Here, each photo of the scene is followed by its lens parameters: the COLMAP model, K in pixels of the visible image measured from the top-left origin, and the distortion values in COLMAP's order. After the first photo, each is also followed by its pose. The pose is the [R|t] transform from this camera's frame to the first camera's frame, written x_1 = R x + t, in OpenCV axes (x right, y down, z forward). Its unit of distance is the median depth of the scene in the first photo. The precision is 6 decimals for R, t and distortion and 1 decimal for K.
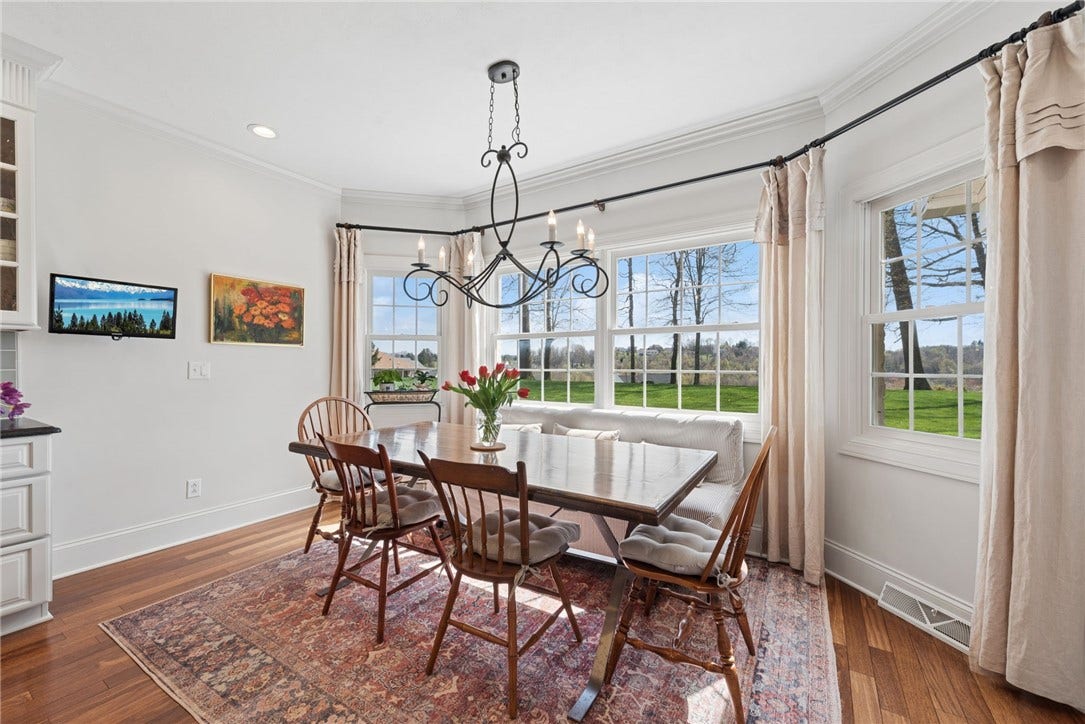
lens RADIAL K [[434.4, 0, 544.4], [0, 434.4, 358.7], [0, 0, 1]] dist [0.001670, -0.000277]
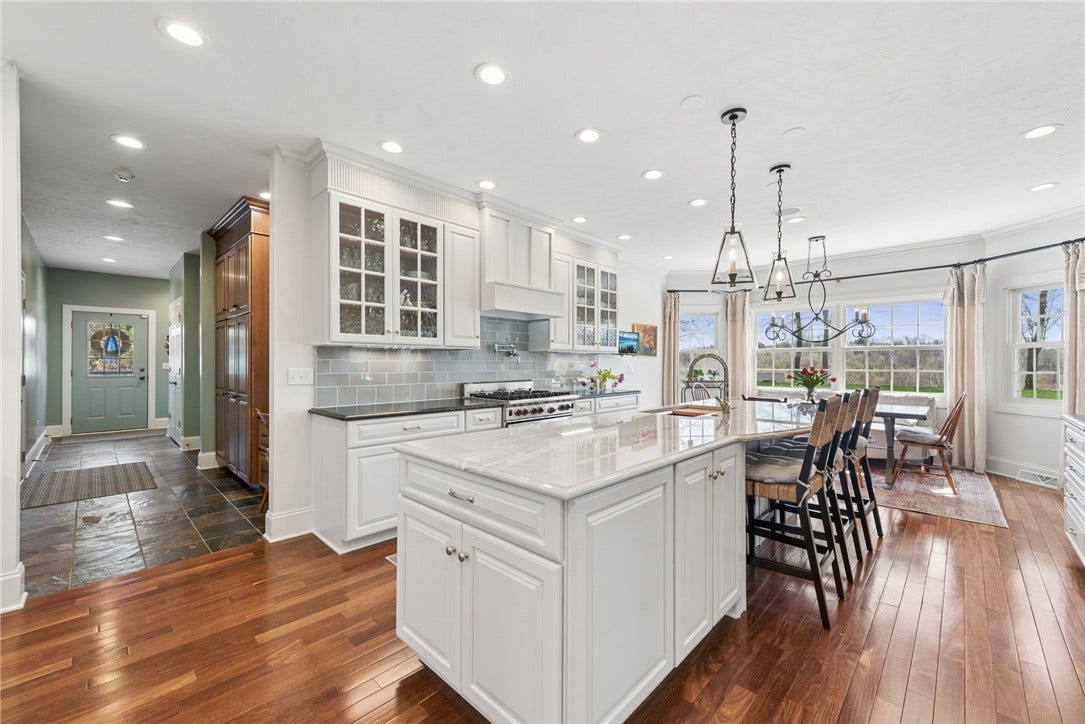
lens RADIAL K [[434.4, 0, 544.4], [0, 434.4, 358.7], [0, 0, 1]] dist [0.001670, -0.000277]
pose [[0.978680, -0.000779, -0.205392, -0.961247], [0.000571, 0.999999, -0.001071, -0.030406], [0.205393, 0.000931, 0.978679, -1.419269]]
